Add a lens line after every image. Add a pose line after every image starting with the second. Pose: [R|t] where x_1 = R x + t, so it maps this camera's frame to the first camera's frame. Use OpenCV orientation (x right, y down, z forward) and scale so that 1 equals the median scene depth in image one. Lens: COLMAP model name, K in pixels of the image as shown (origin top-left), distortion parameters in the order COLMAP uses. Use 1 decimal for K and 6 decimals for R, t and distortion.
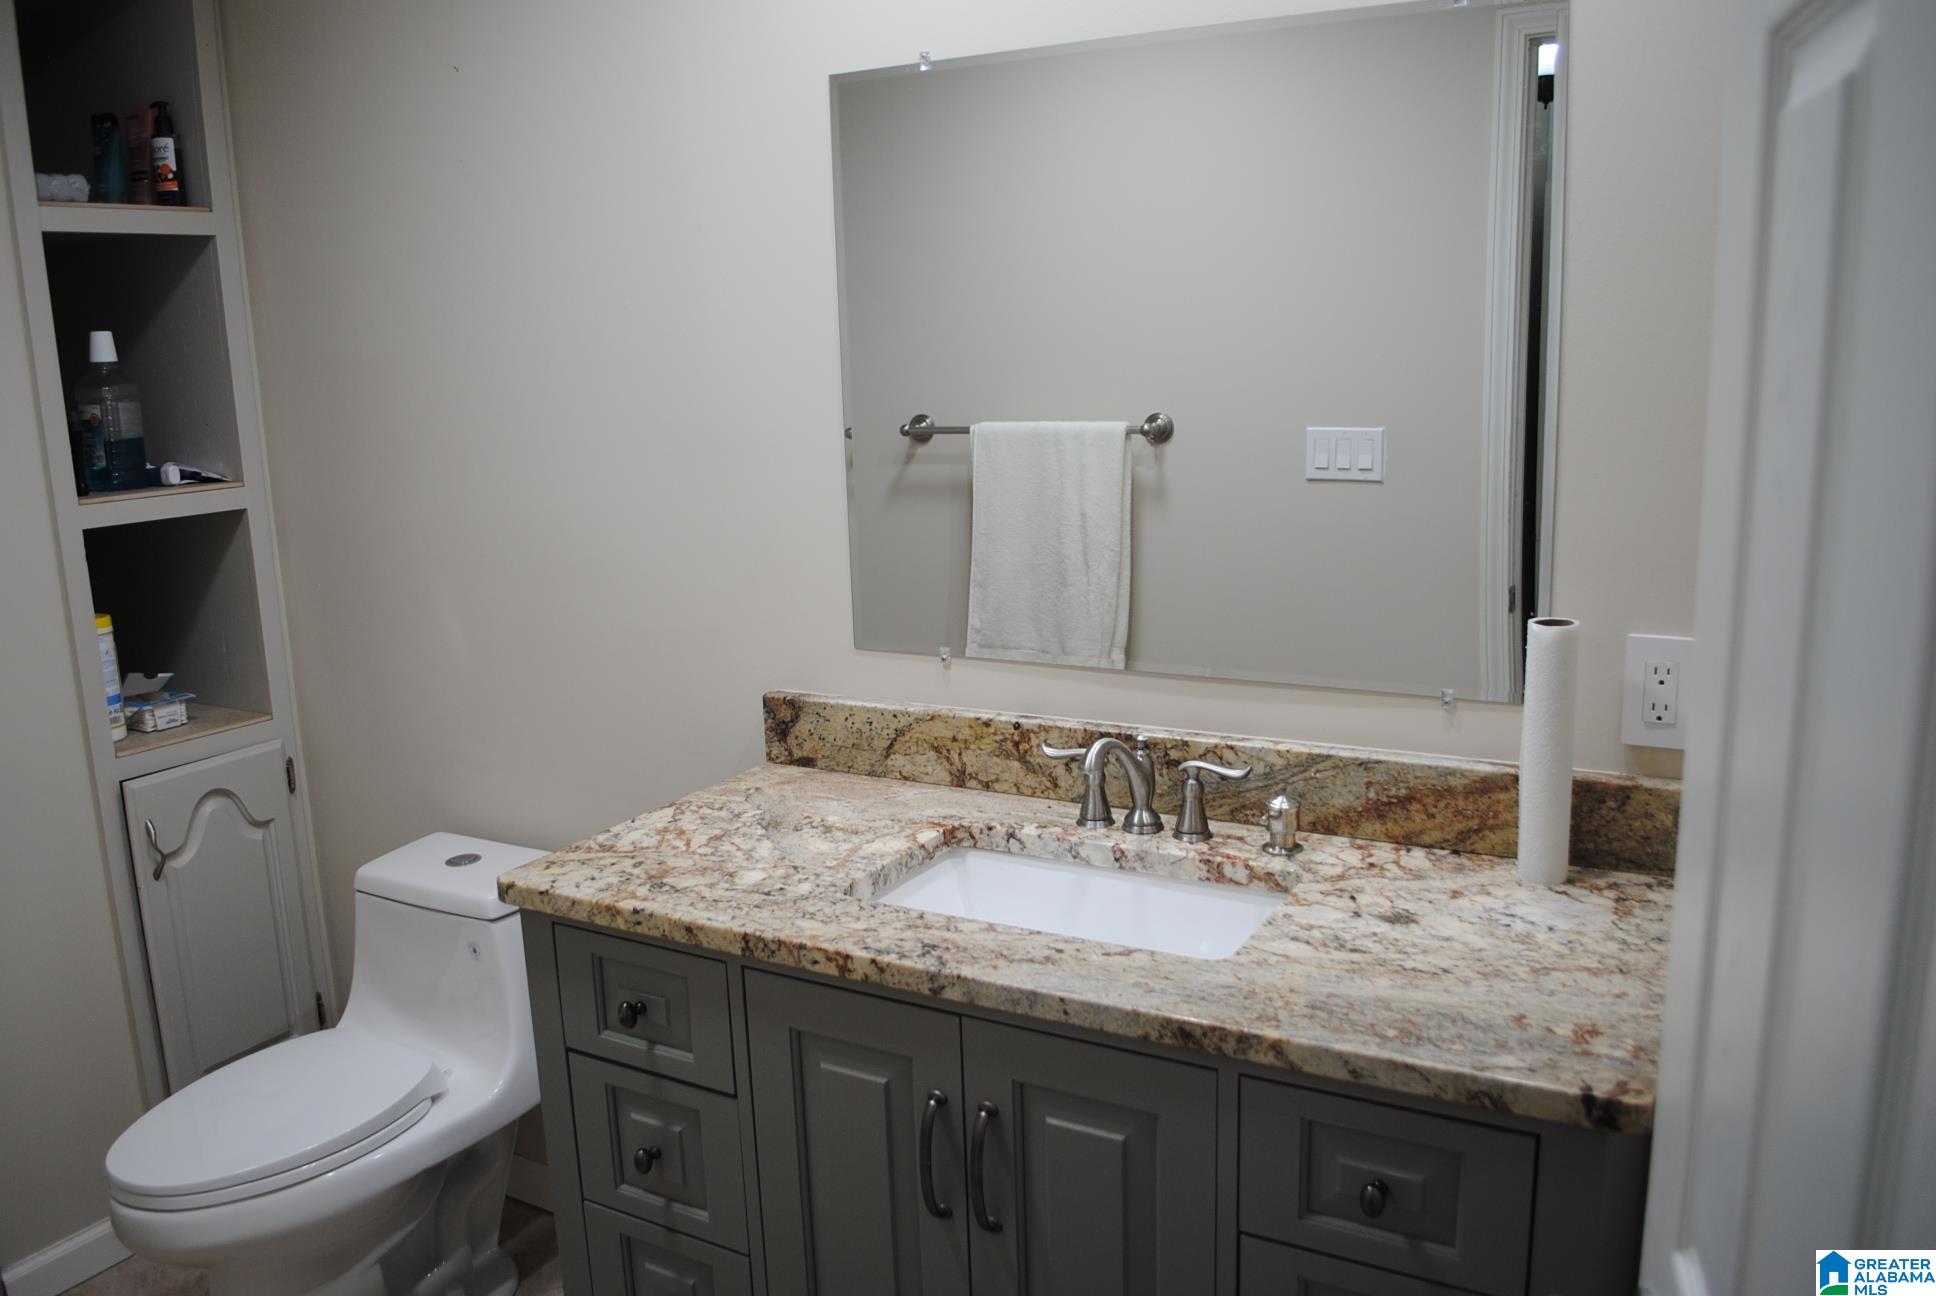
lens RADIAL K [[1535.1, 0, 968.0], [0, 1535.1, 648.0], [0, 0, 1]] dist [-0.078469, 0.006855]
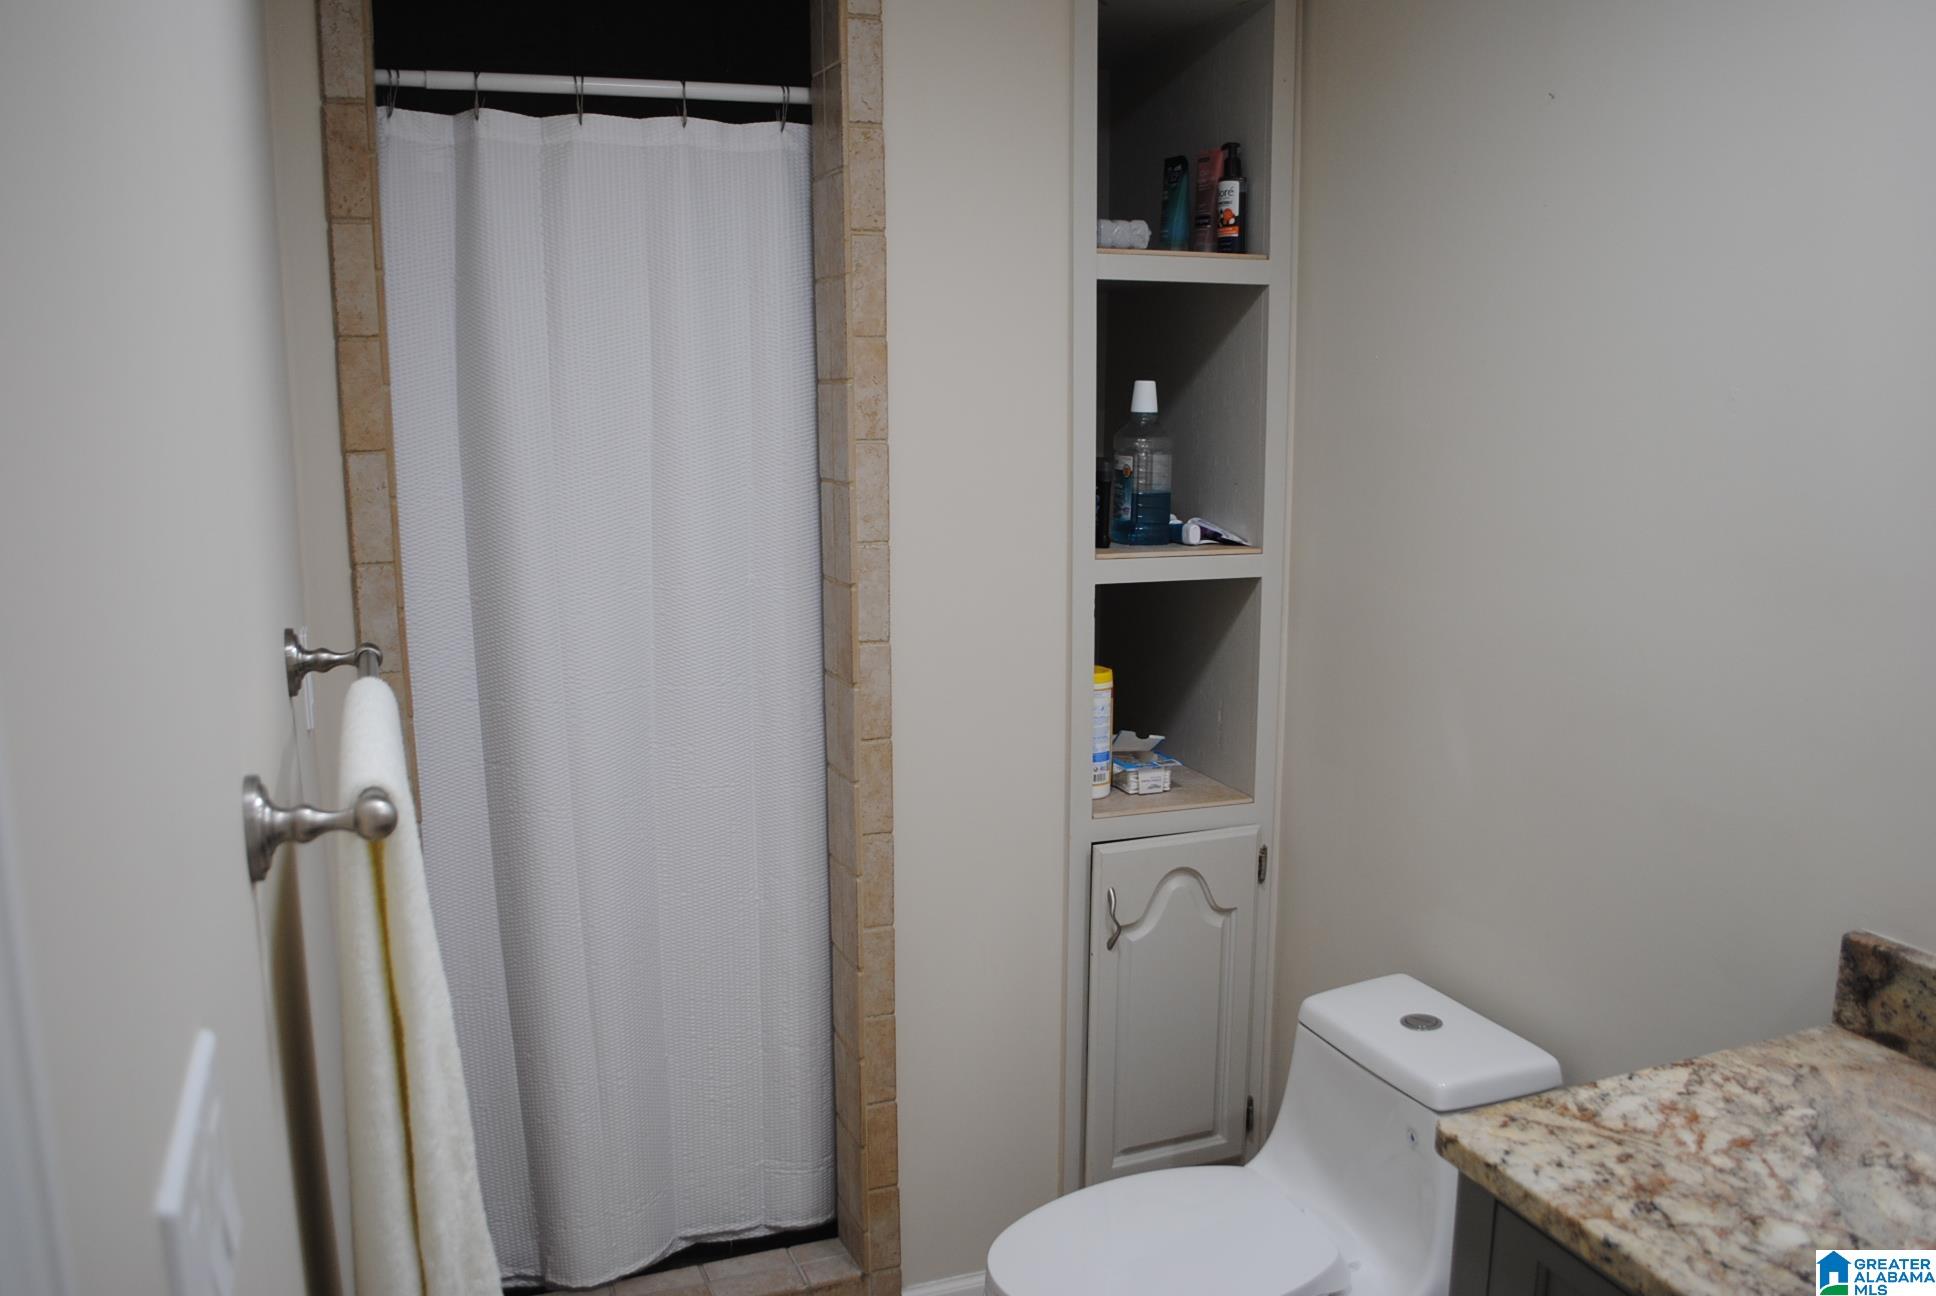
lens RADIAL K [[1535.1, 0, 968.0], [0, 1535.1, 648.0], [0, 0, 1]] dist [-0.078469, 0.006855]
pose [[0.780632, 0.140809, -0.608922, -0.043105], [-0.151839, 0.987828, 0.033773, -0.060601], [0.606266, 0.066094, 0.792510, 0.162032]]
